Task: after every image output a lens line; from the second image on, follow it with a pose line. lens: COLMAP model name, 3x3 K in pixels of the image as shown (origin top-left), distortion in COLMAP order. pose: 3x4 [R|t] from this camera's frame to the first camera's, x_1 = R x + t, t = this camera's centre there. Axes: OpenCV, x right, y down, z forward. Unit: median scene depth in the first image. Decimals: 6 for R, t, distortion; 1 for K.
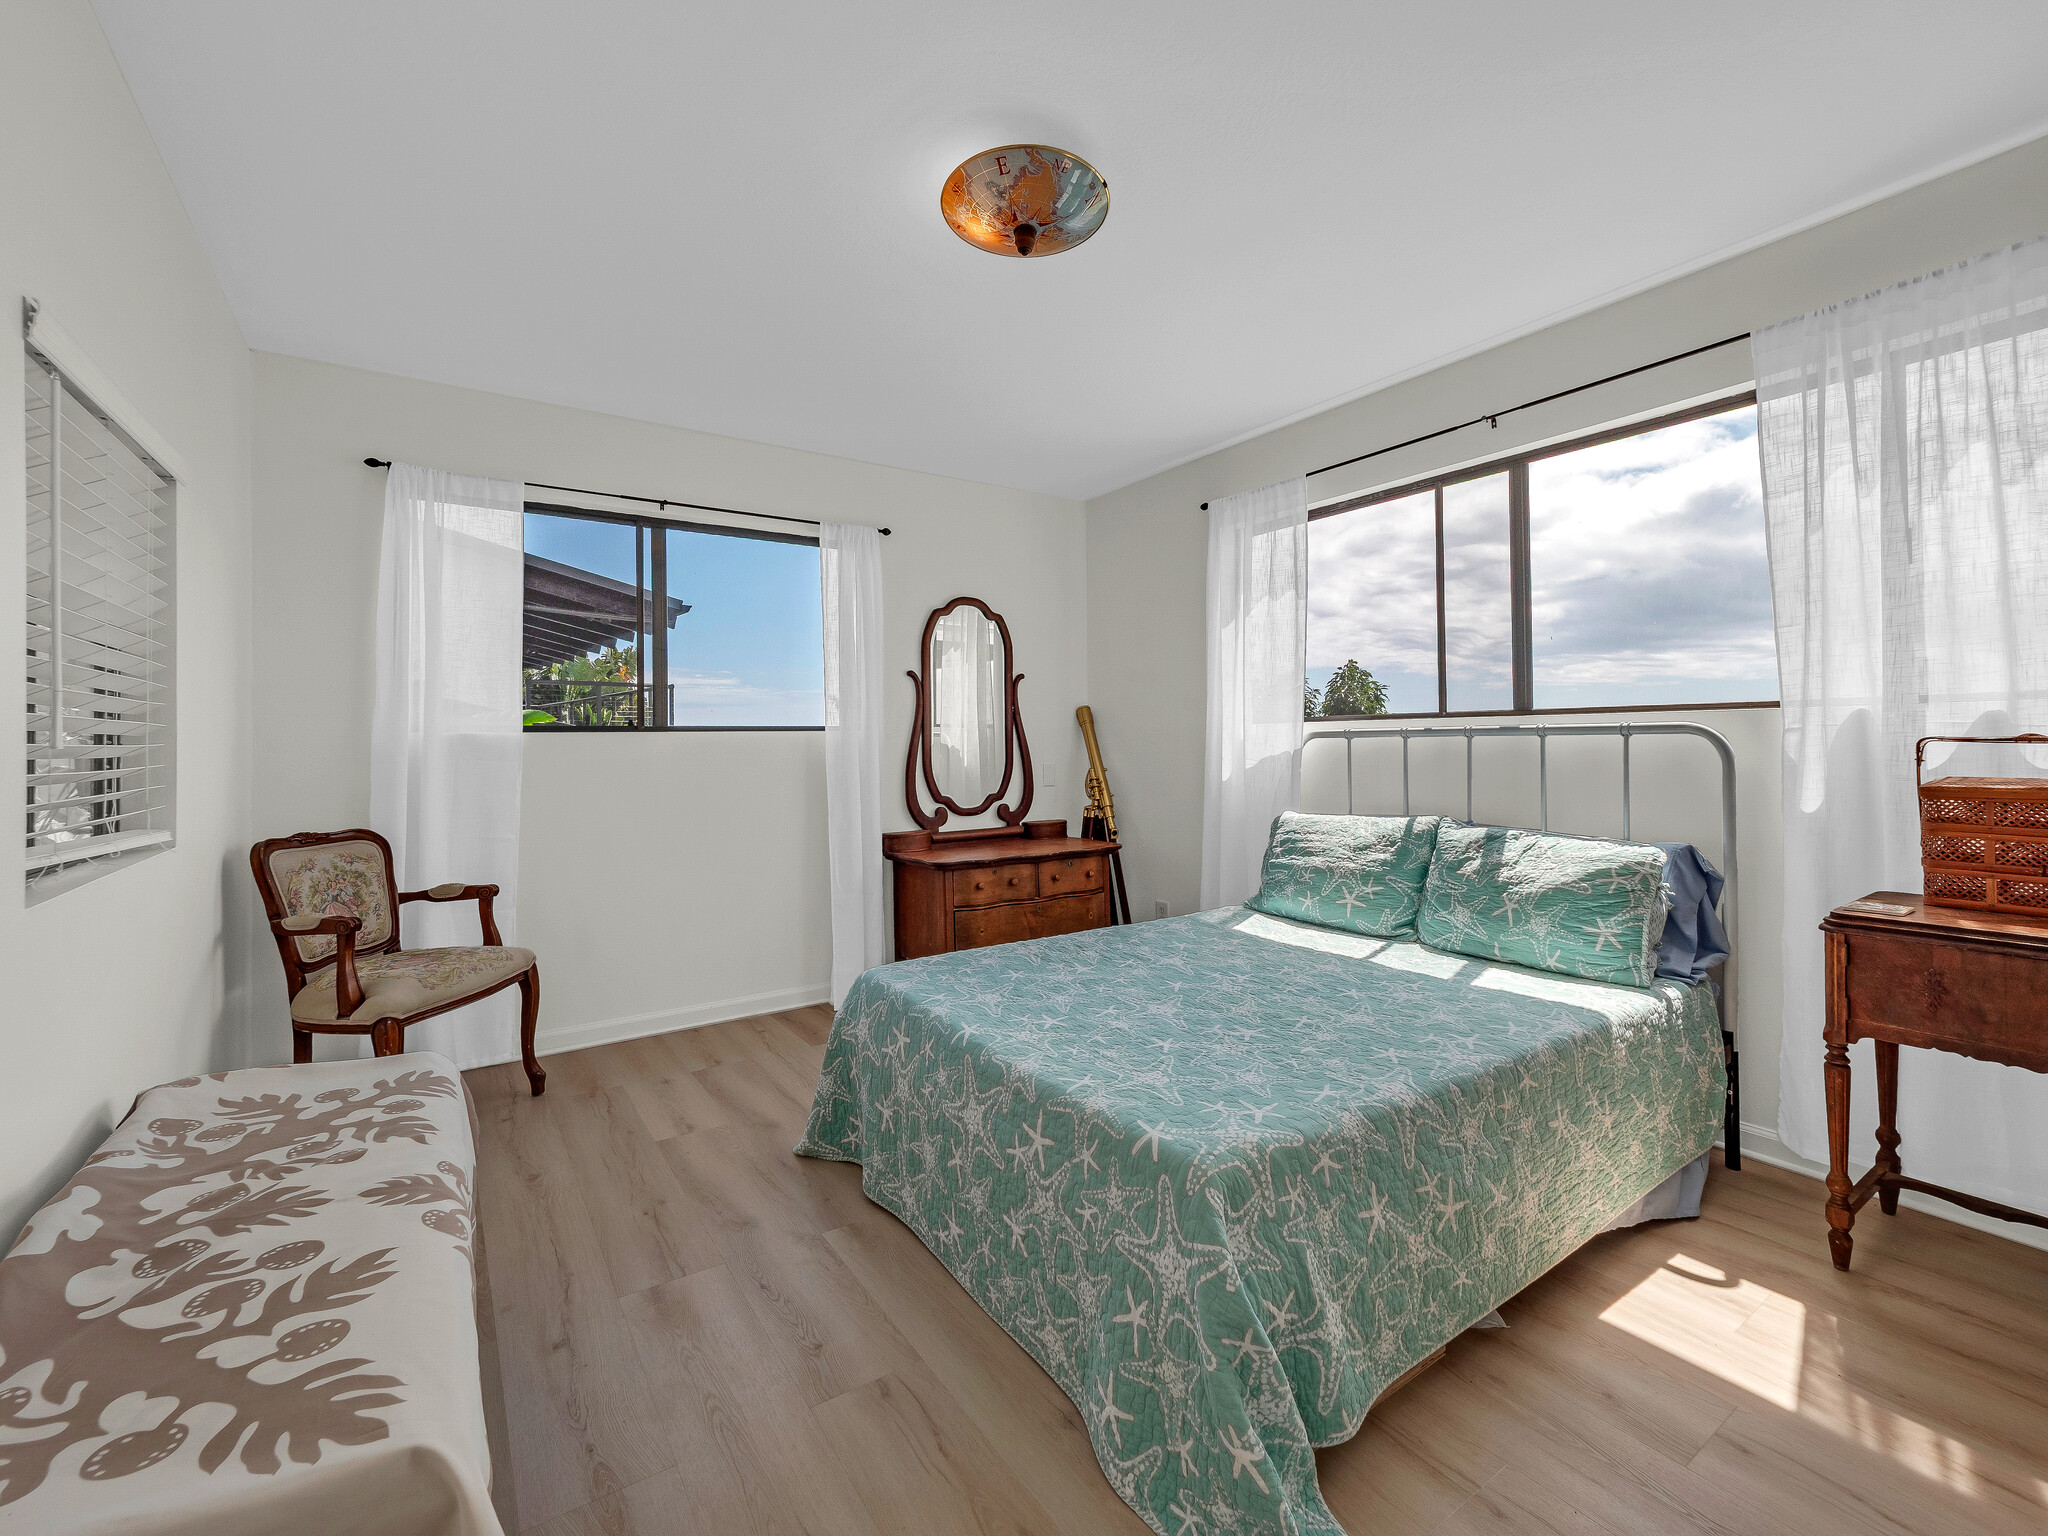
lens RADIAL K [[901.9, 0, 1018.9], [0, 901.9, 737.6], [0, 0, 1]] dist [0.029656, -0.000099]
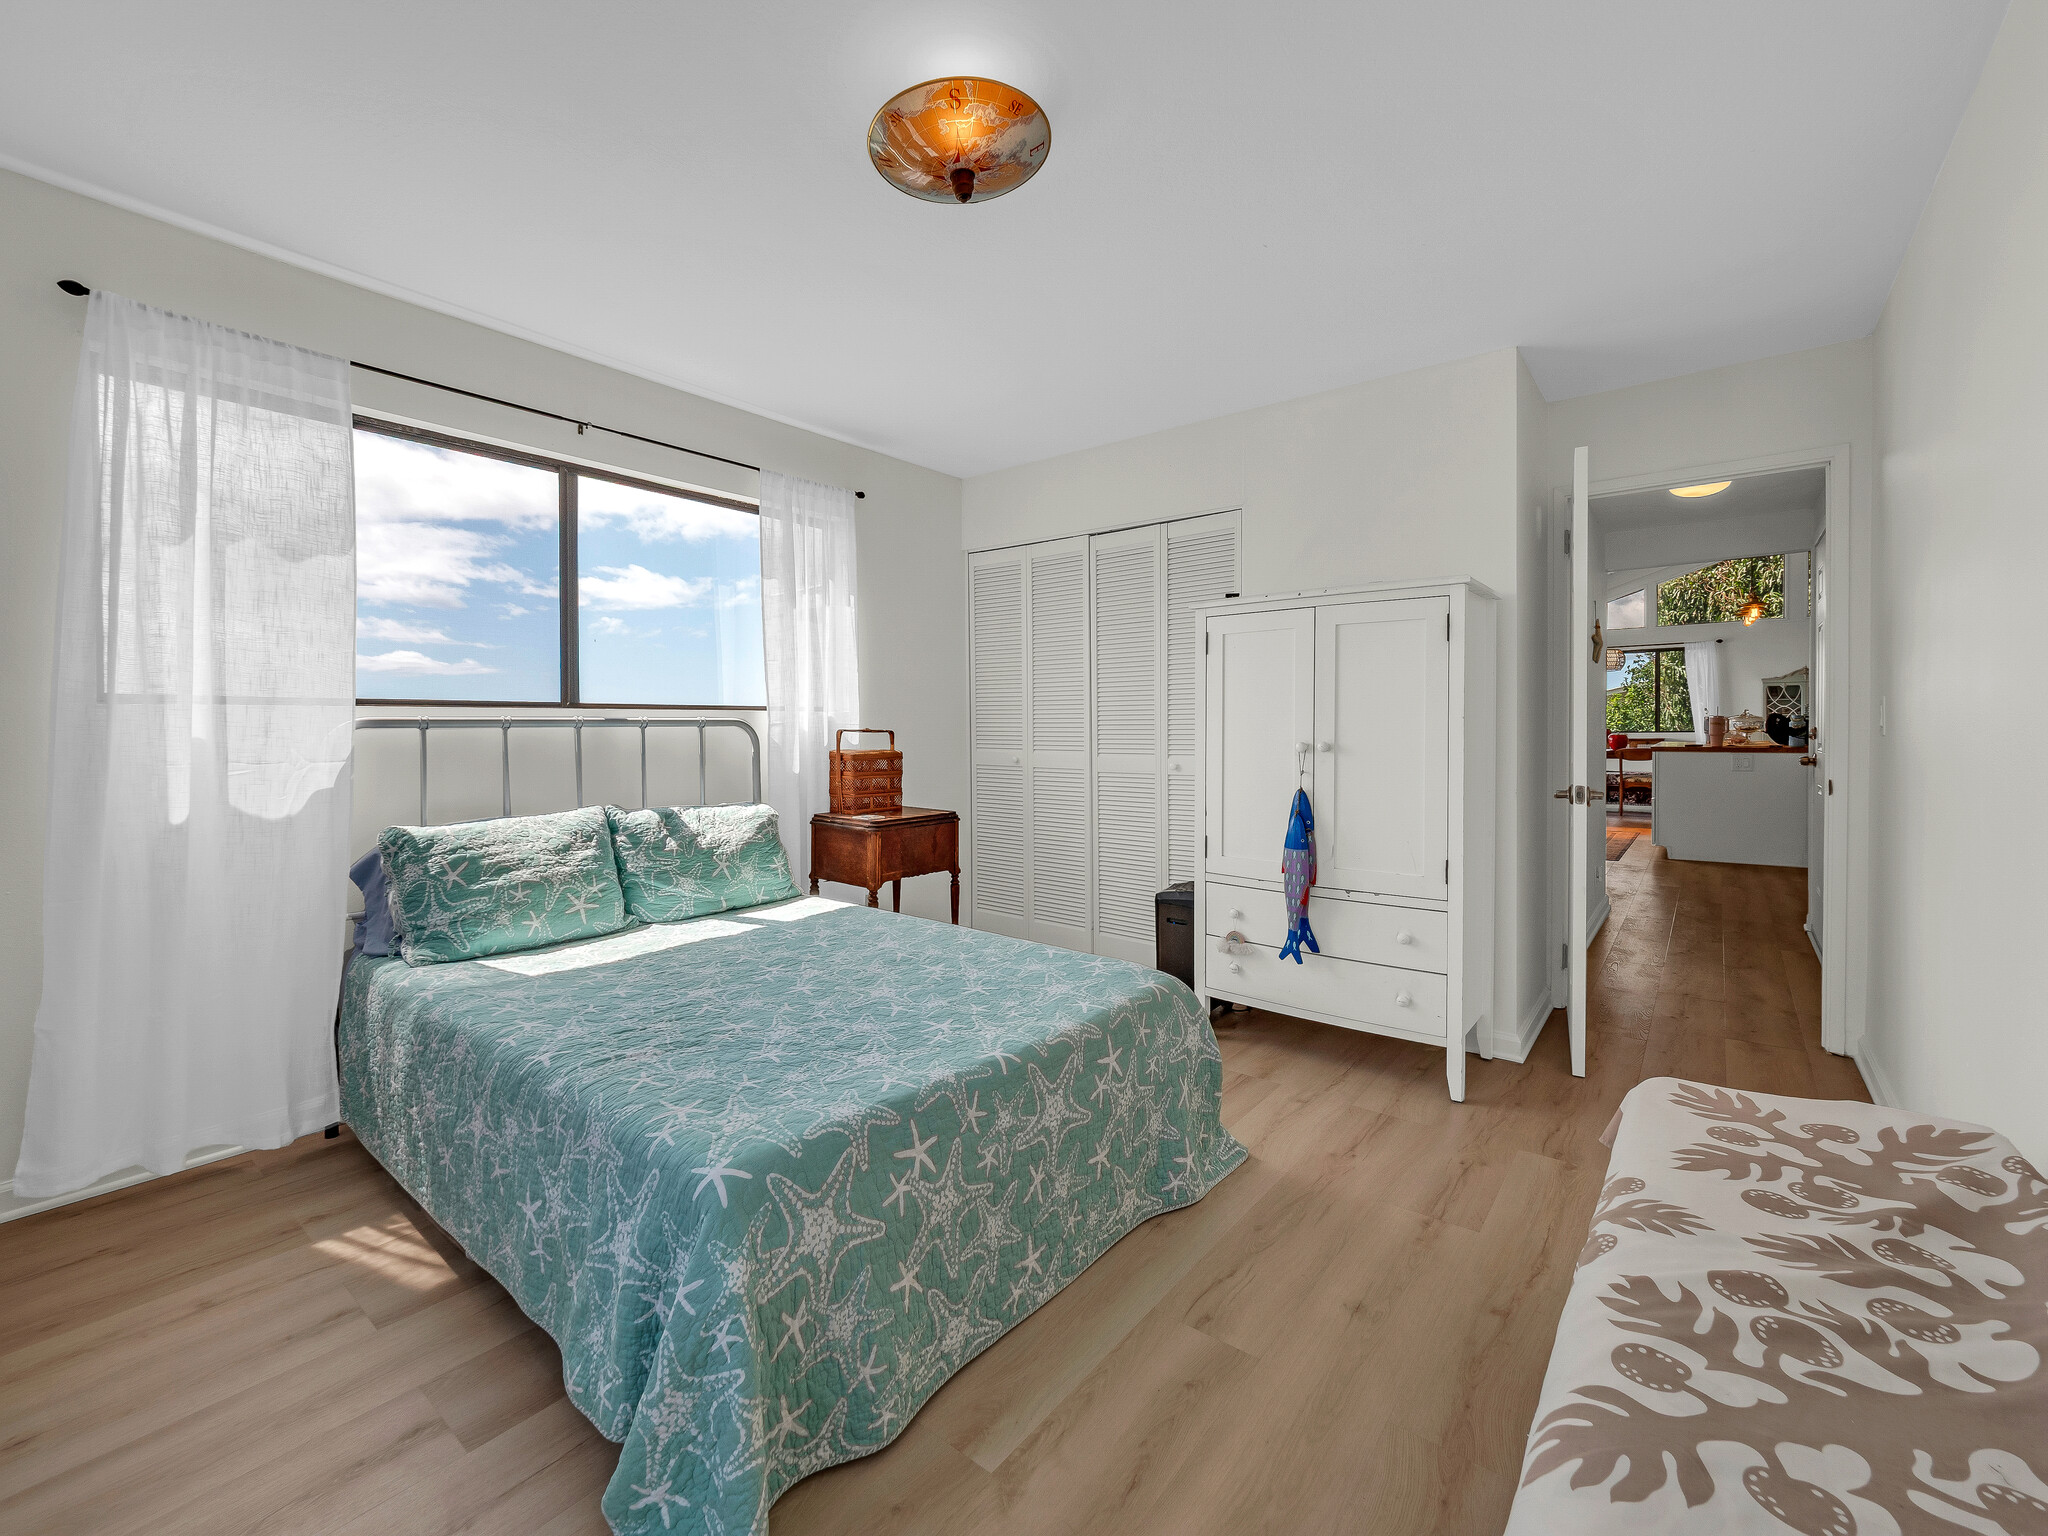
lens RADIAL K [[867.4, 0, 995.7], [0, 867.4, 736.4], [0, 0, 1]] dist [0.004557, 0.000596]
pose [[-0.294191, -0.000445, 0.955746, -0.835000], [0.005594, 0.999982, 0.002187, 0.013944], [-0.955730, 0.005990, -0.294184, 1.209077]]
